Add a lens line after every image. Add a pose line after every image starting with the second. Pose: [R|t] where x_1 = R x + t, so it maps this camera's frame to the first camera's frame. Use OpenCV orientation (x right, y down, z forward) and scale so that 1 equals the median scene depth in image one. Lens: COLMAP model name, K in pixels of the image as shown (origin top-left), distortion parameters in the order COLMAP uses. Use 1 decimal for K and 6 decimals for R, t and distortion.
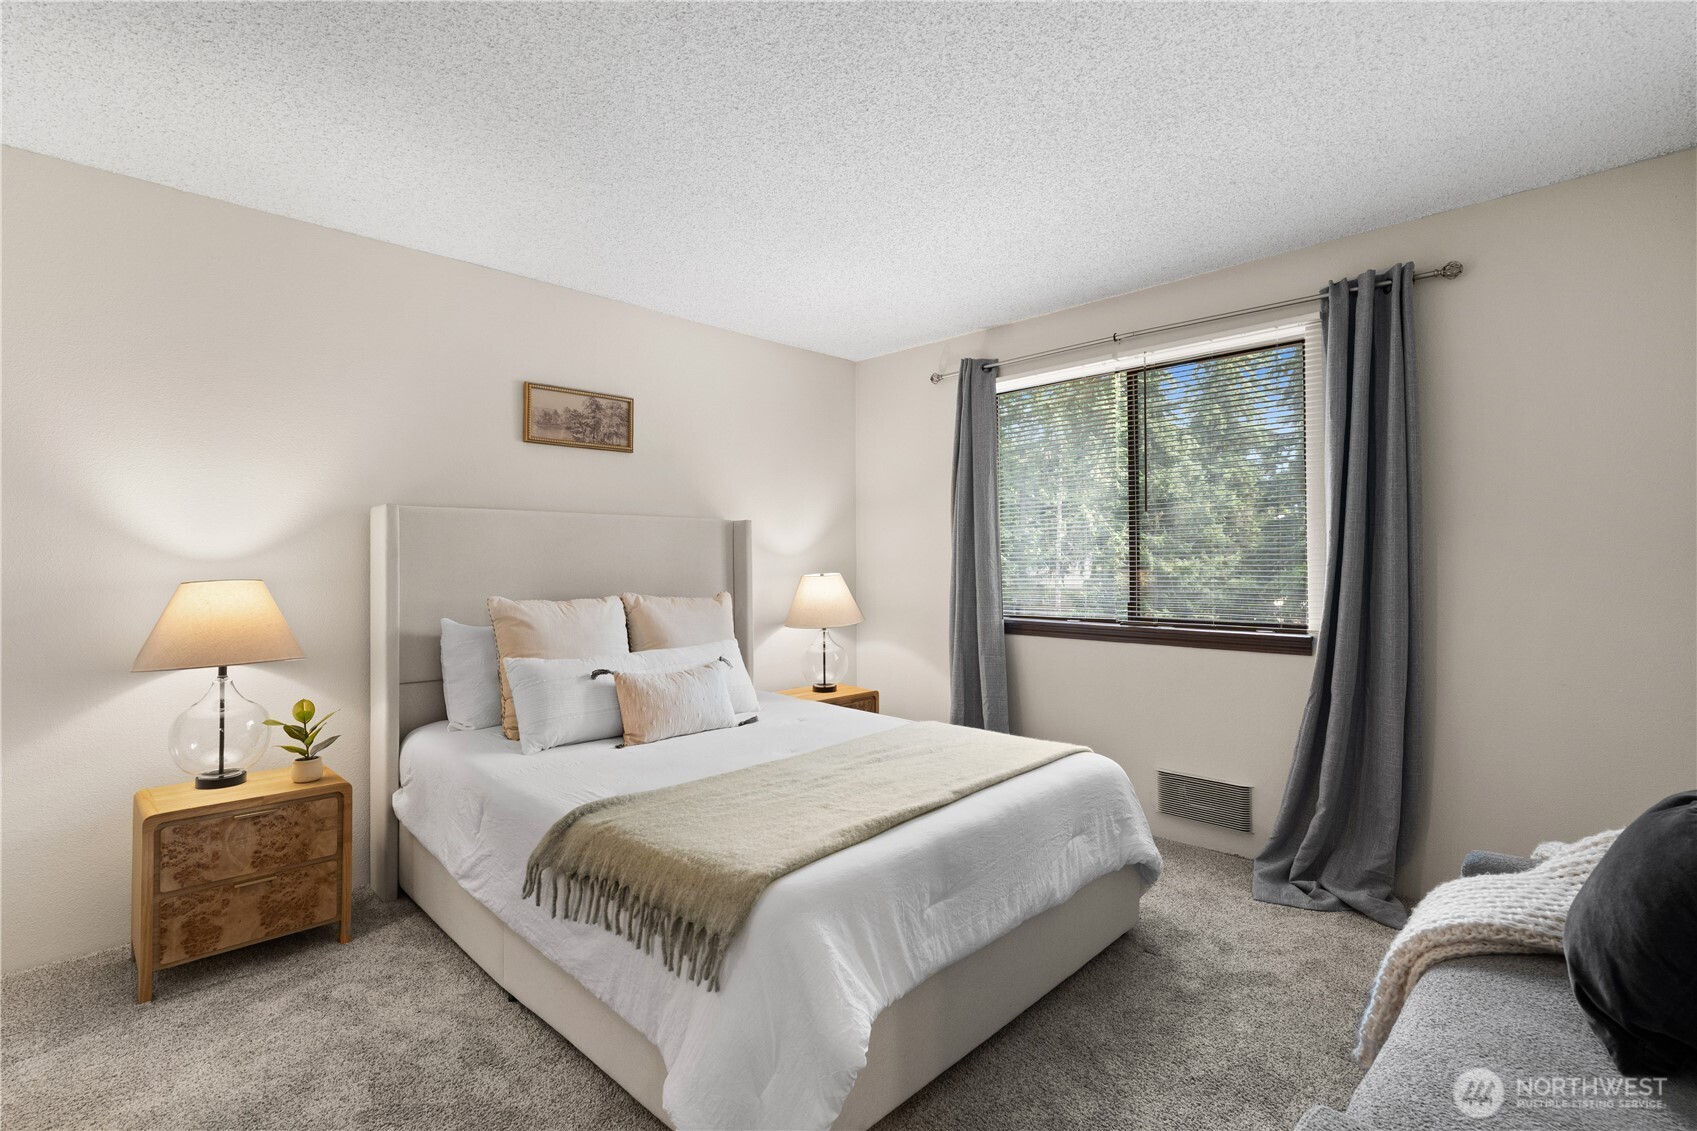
lens RADIAL K [[766.0, 0, 848.5], [0, 766.0, 565.5], [0, 0, 1]] dist [0.000490, -0.000129]
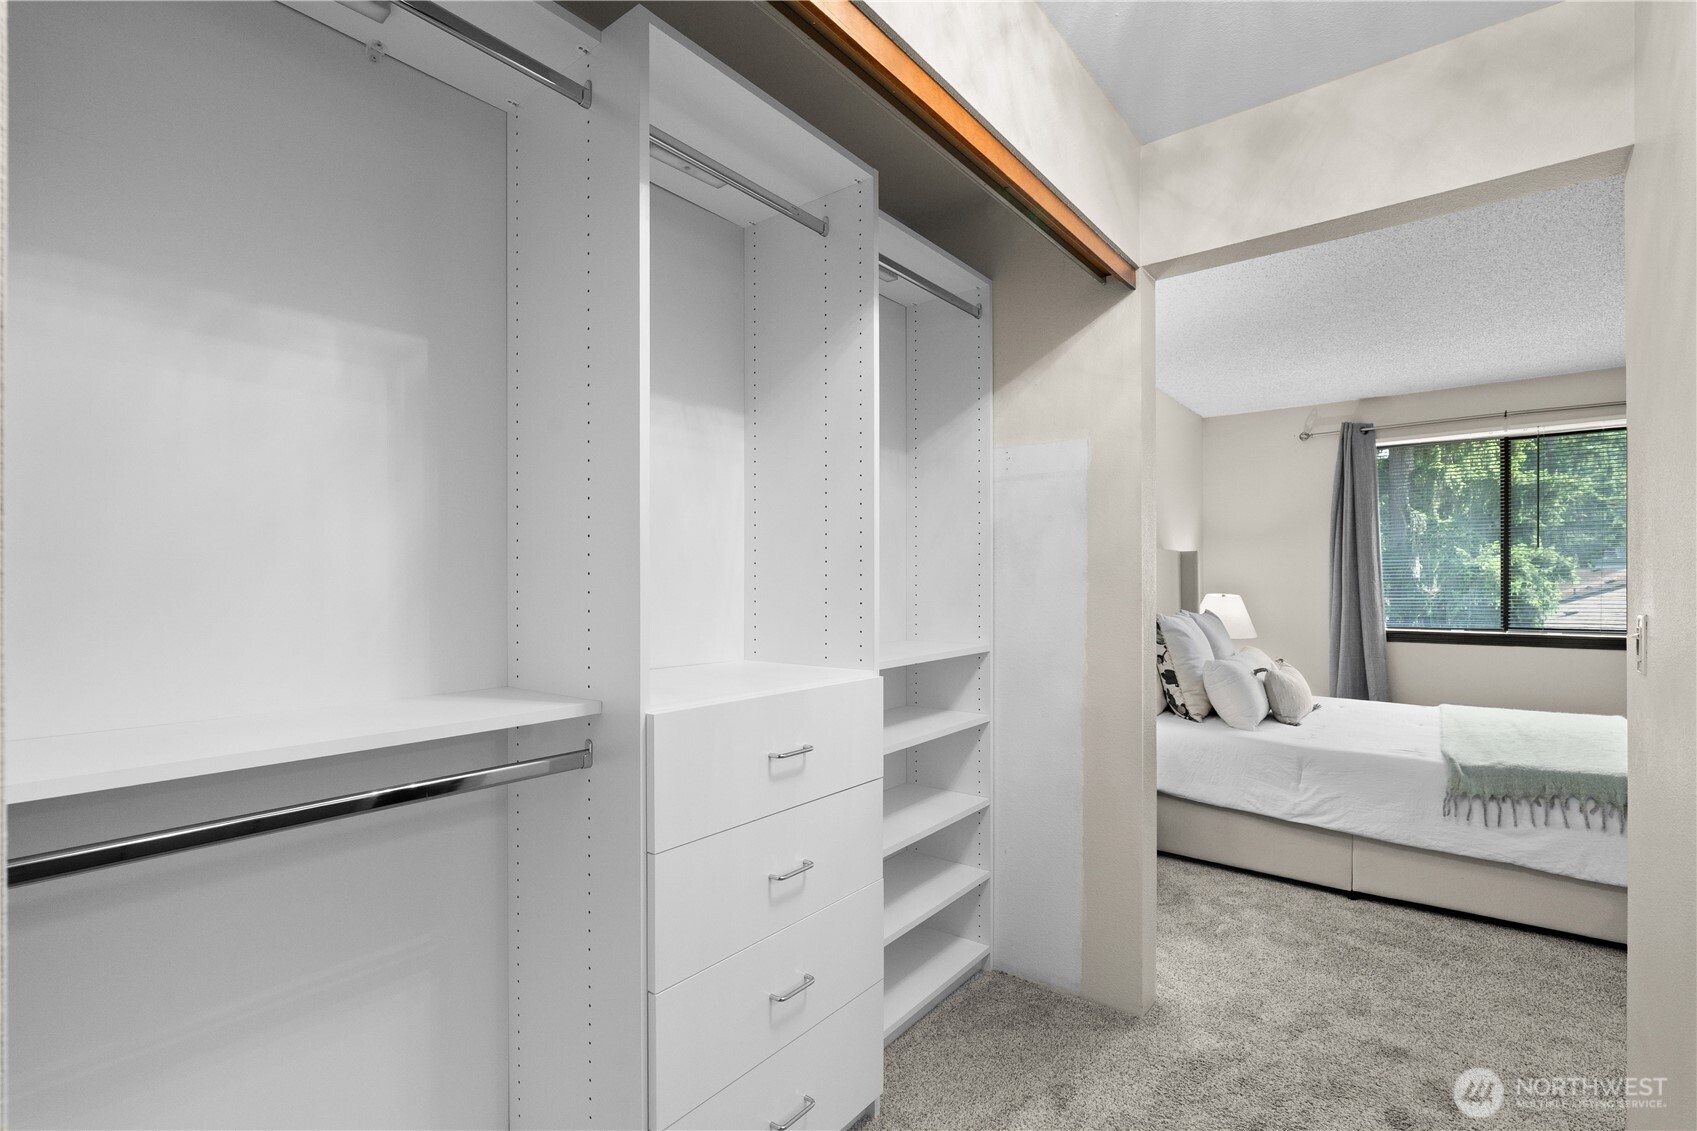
lens RADIAL K [[766.0, 0, 848.5], [0, 766.0, 565.5], [0, 0, 1]] dist [0.000490, -0.000129]
pose [[0.994347, 0.002003, 0.106161, -0.800392], [0.000524, 0.999717, -0.023768, -0.005750], [-0.106179, 0.023689, 0.994065, -0.160561]]
